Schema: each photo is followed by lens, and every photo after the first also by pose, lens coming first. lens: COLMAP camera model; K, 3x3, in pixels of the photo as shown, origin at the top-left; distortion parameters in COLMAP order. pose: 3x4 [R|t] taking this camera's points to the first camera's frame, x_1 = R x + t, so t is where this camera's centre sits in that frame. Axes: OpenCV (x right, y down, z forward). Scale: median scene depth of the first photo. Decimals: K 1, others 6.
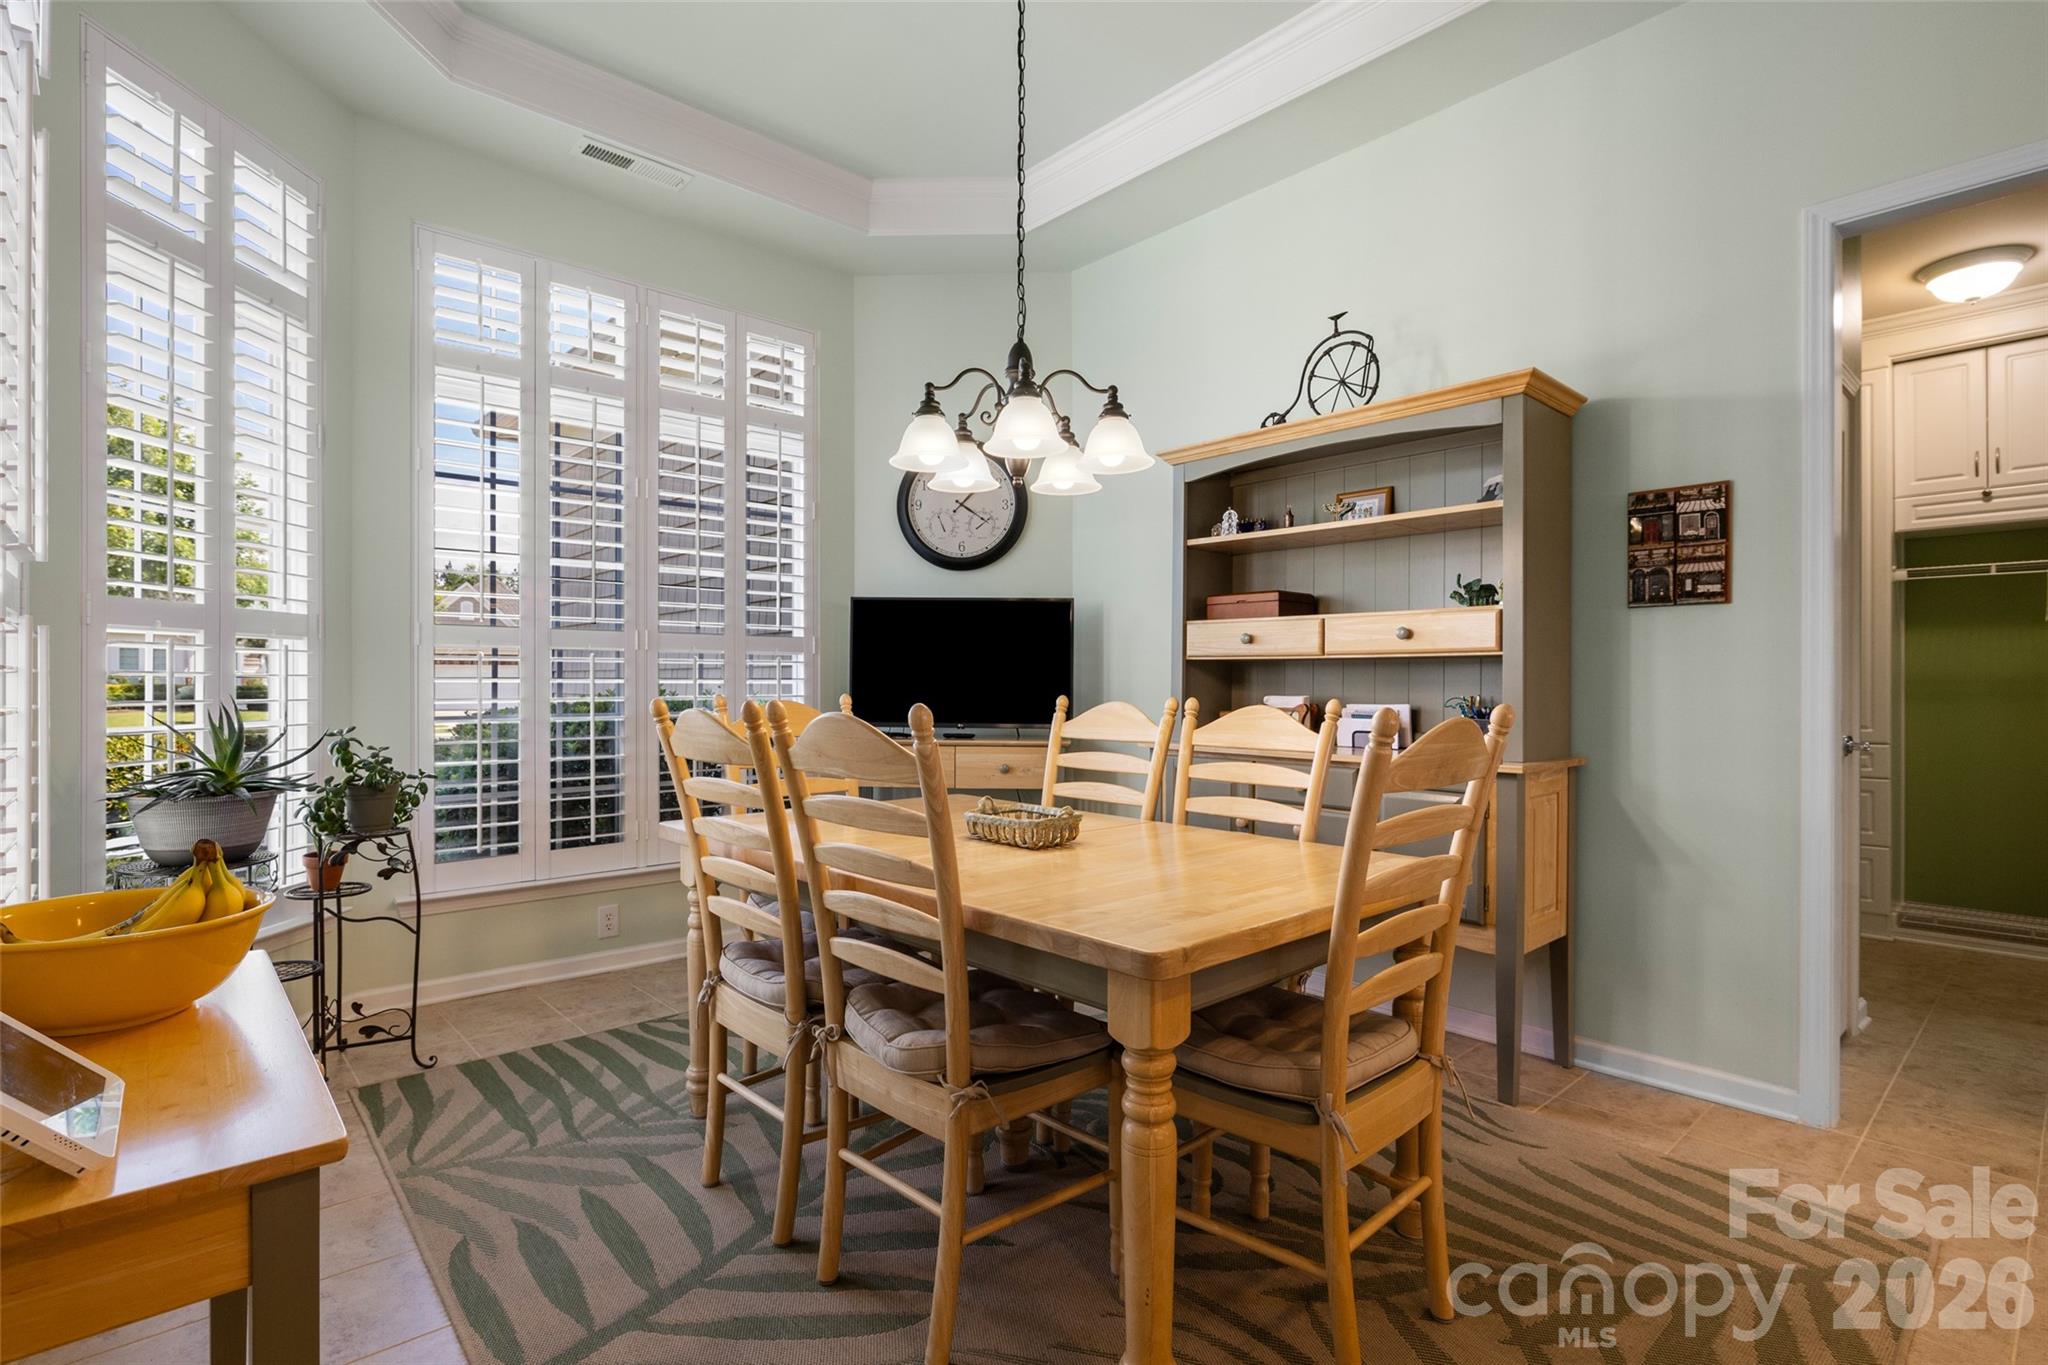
lens RADIAL K [[986.2, 0, 1024.0], [0, 986.2, 682.5], [0, 0, 1]] dist [0.000366, 0.000688]
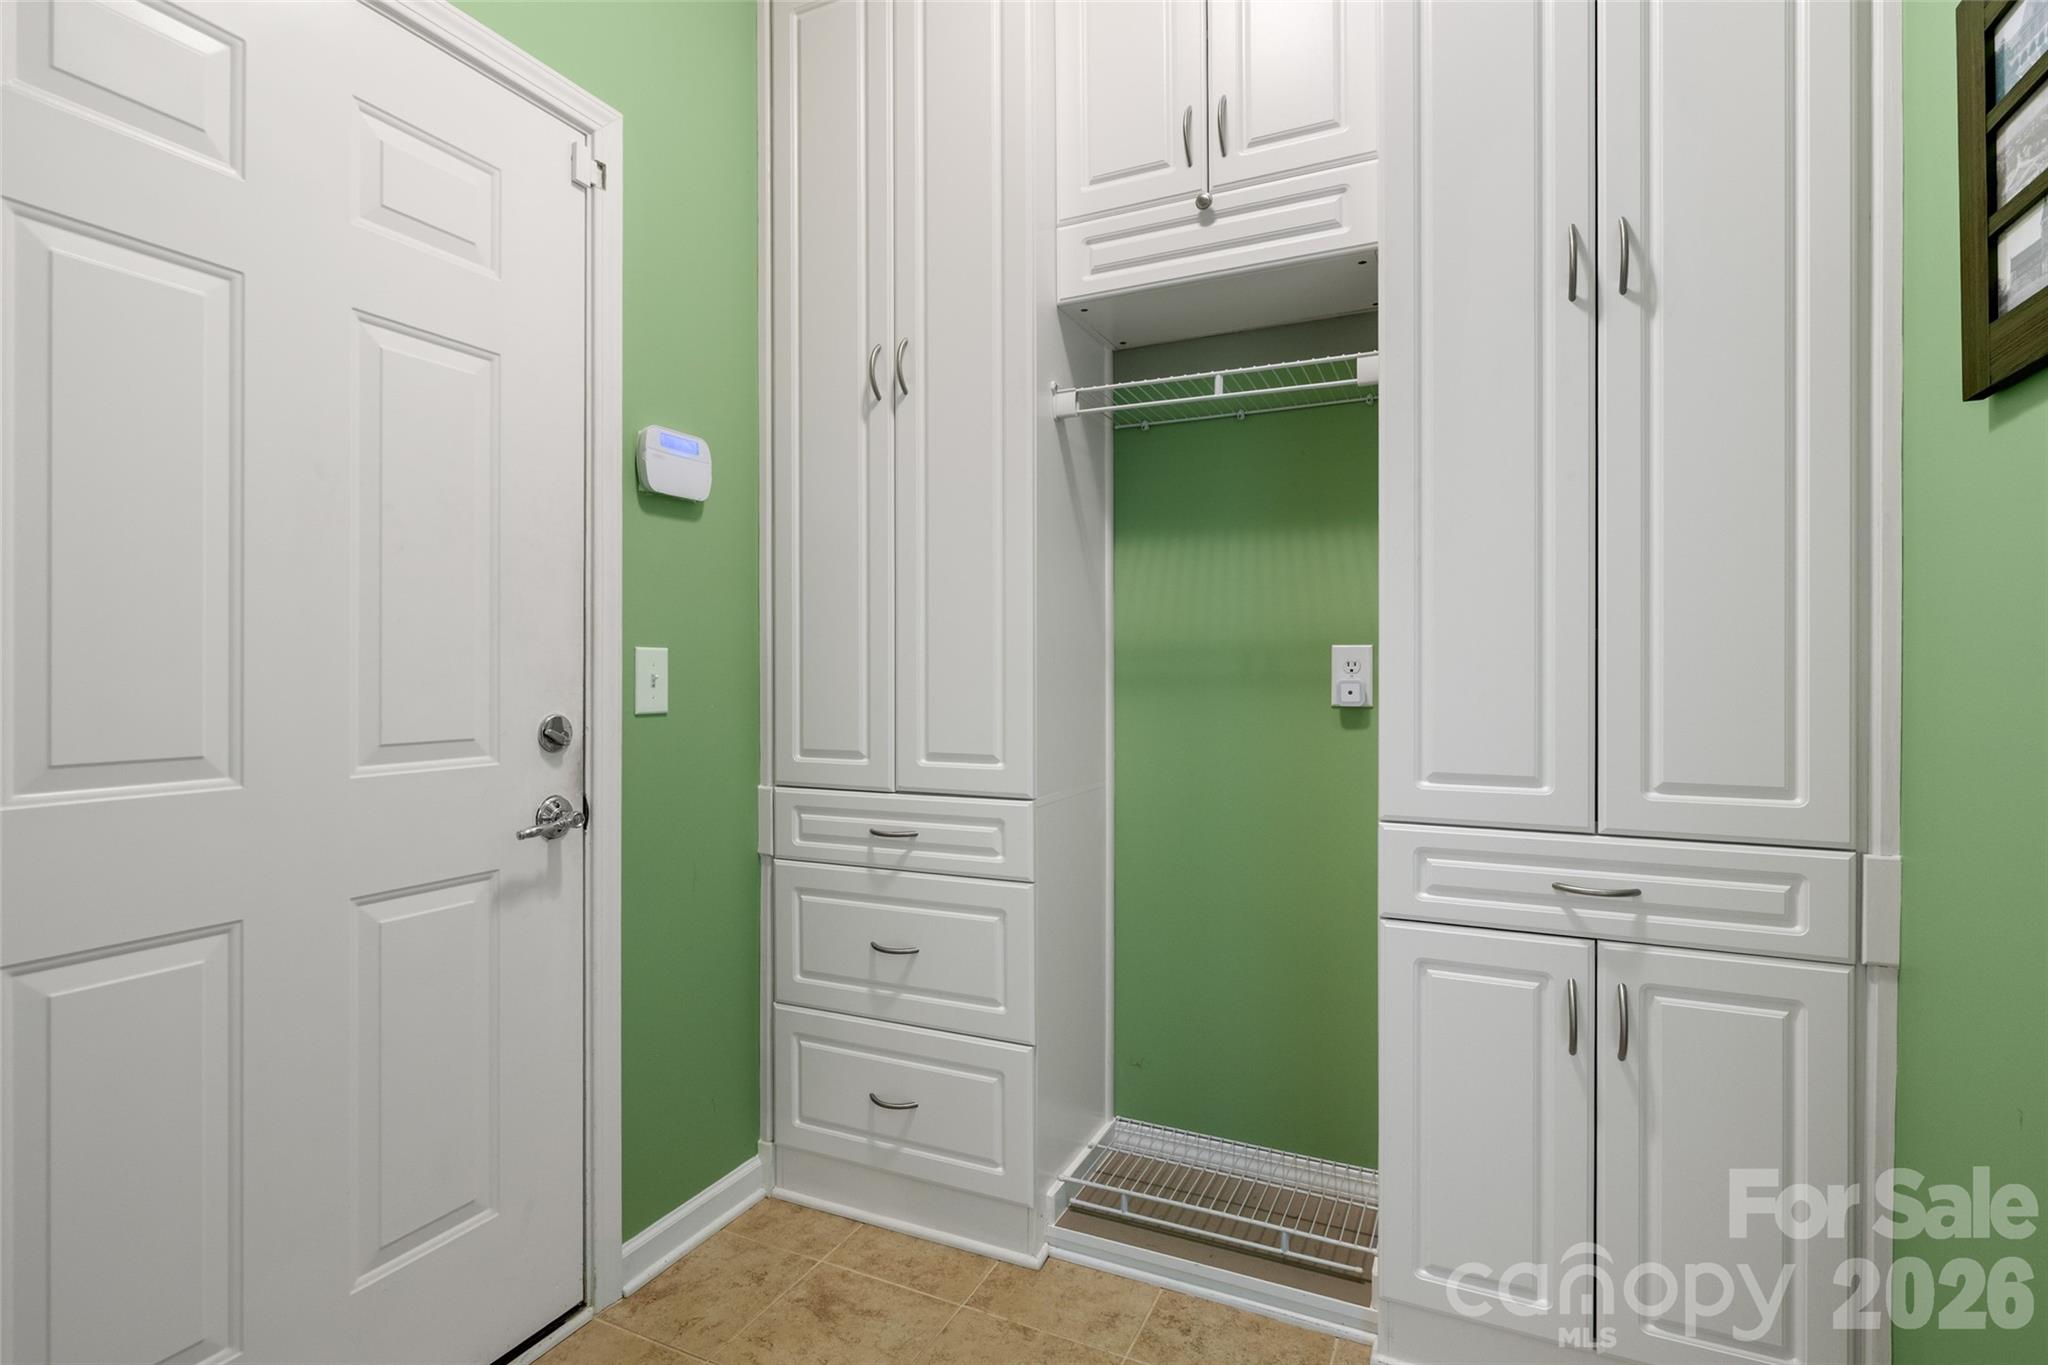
lens RADIAL K [[986.2, 0, 1024.0], [0, 986.2, 682.5], [0, 0, 1]] dist [0.000366, 0.000688]
pose [[0.922774, -0.004720, 0.385312, 0.730239], [0.003145, 0.999984, 0.004717, 0.011273], [-0.385328, -0.003141, 0.922774, 0.630943]]
